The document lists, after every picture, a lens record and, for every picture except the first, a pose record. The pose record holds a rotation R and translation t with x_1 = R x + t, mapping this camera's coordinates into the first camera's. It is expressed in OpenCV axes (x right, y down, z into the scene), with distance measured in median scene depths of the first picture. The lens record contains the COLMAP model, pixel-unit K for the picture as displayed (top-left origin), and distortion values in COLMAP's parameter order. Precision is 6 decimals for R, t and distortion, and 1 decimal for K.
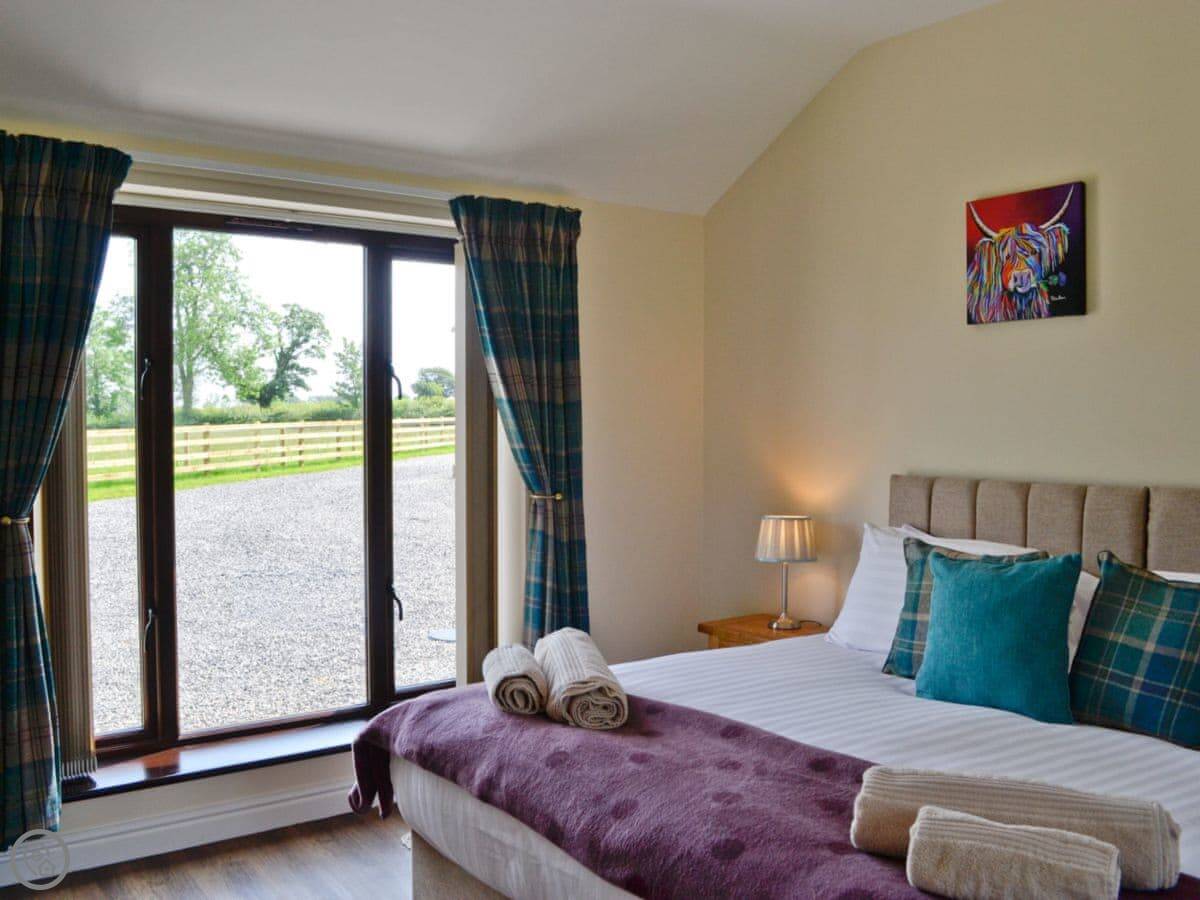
lens RADIAL K [[1142.9, 0, 600.6], [0, 1142.9, 454.3], [0, 0, 1]] dist [-0.008717, 0.000000]
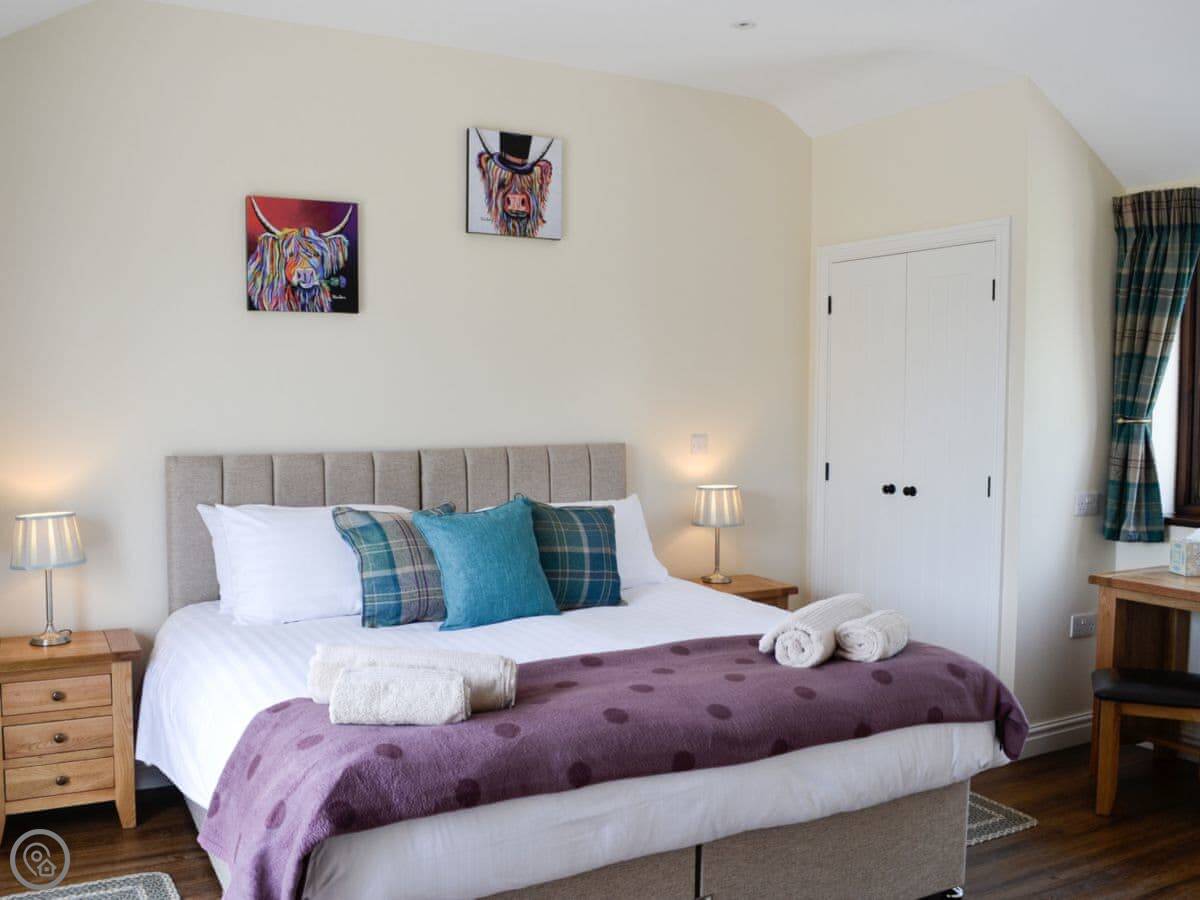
lens RADIAL K [[1075.1, 0, 598.3], [0, 1075.1, 450.1], [0, 0, 1]] dist [-0.038734, 0.015160]
pose [[0.148214, -0.041028, 0.988104, -0.658906], [0.035941, 0.998703, 0.036077, -0.008295], [-0.988302, 0.030166, 0.149496, 0.562611]]
